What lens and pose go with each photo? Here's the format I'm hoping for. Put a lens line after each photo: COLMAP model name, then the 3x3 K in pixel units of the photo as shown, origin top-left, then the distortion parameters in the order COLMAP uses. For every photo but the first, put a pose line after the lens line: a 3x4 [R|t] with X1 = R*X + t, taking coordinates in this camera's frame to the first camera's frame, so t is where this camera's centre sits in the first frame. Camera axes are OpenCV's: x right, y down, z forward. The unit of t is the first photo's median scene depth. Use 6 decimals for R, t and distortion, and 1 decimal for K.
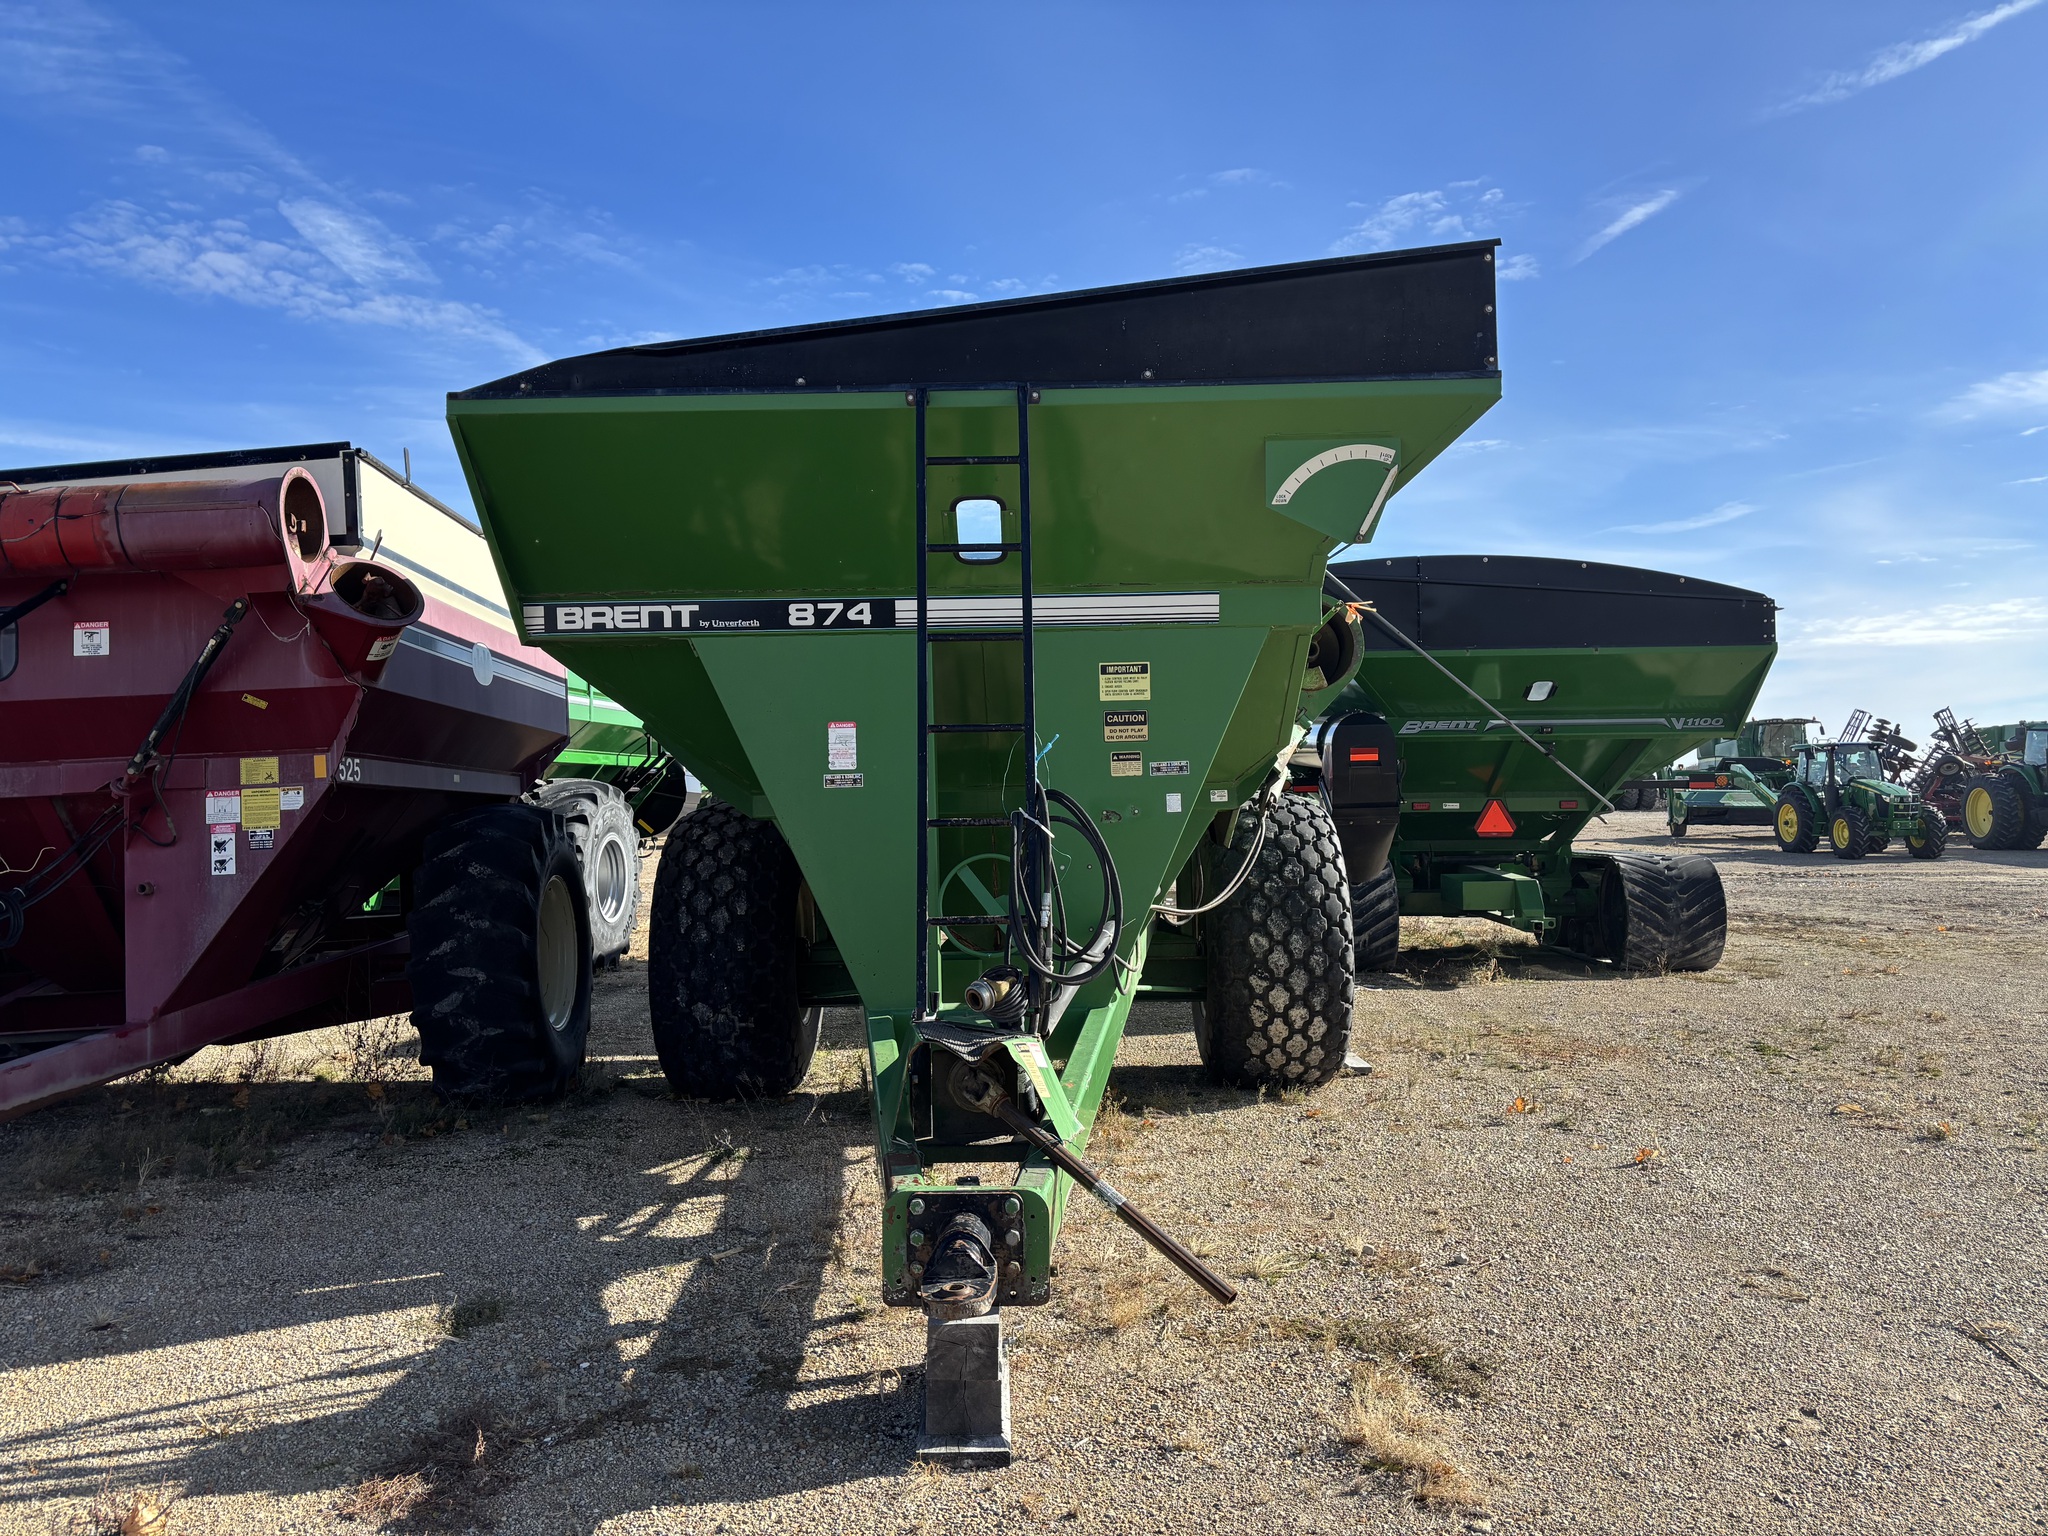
lens RADIAL K [[1526.8, 0, 1044.9], [0, 1526.8, 751.5], [0, 0, 1]] dist [0.075873, -0.096850]
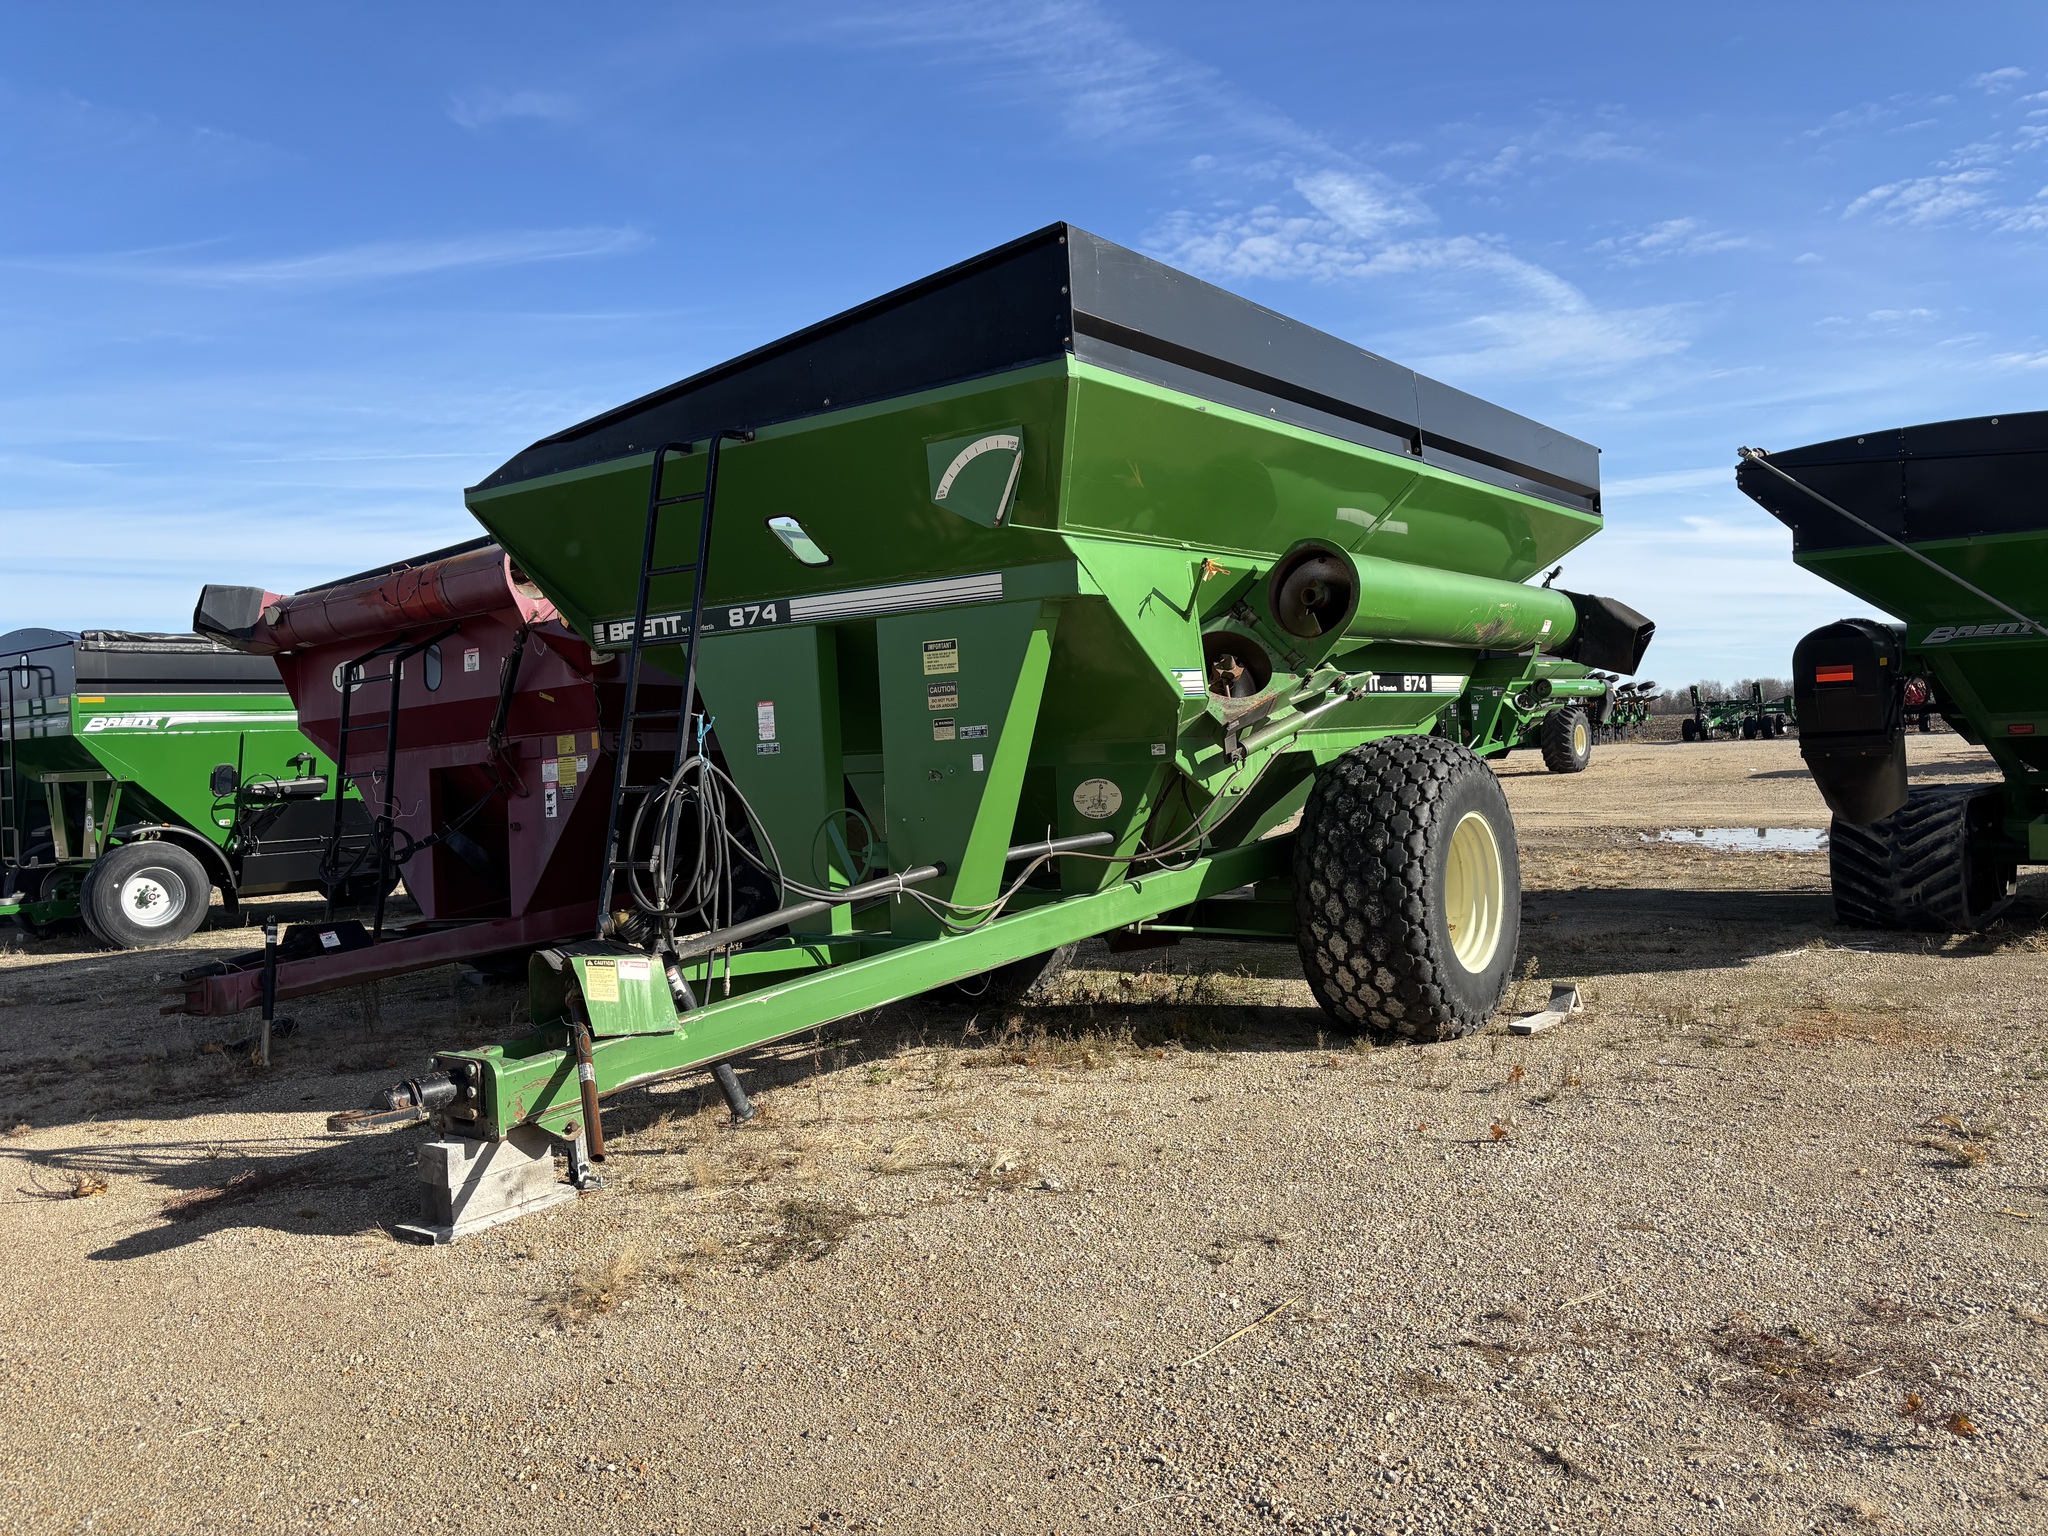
lens RADIAL K [[1531.6, 0, 1029.1], [0, 1531.6, 751.4], [0, 0, 1]] dist [0.077205, -0.097824]
pose [[0.811013, -0.017961, -0.584752, 0.715432], [0.046634, 0.998333, 0.034014, -0.010420], [0.583166, -0.054855, 0.810499, 0.102808]]
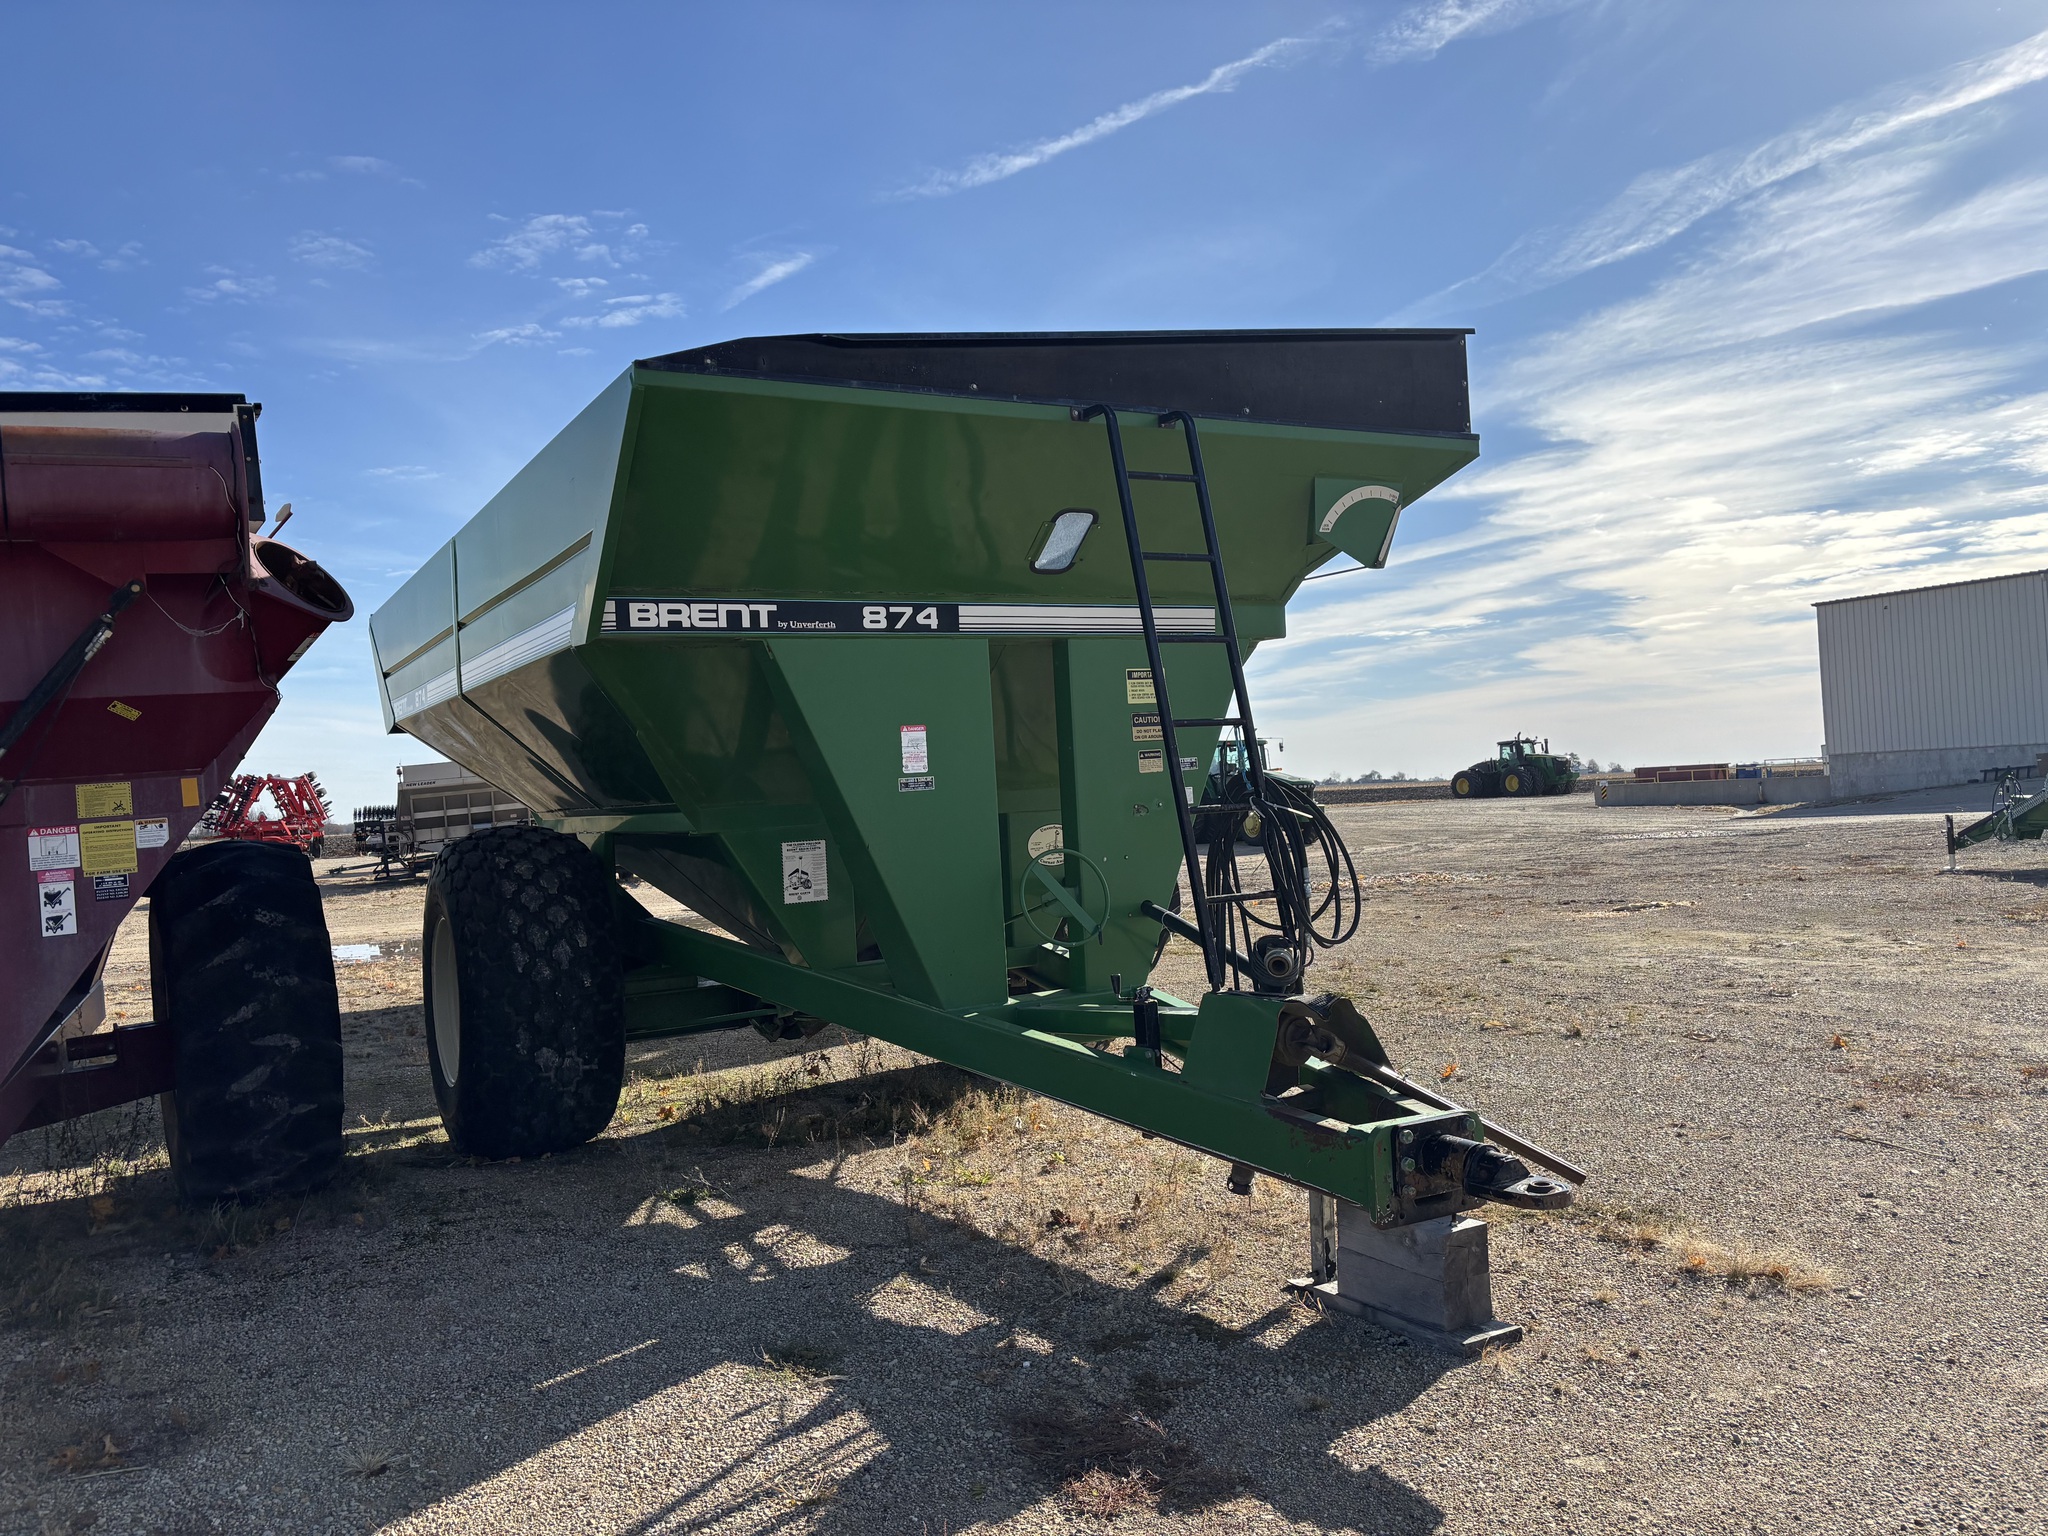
lens RADIAL K [[1531.6, 0, 1029.1], [0, 1531.6, 751.4], [0, 0, 1]] dist [0.077205, -0.097824]
pose [[0.868353, -0.017932, 0.495622, -0.523953], [0.027363, 0.999556, -0.011777, 0.010657], [-0.495191, 0.023788, 0.868459, 0.085034]]
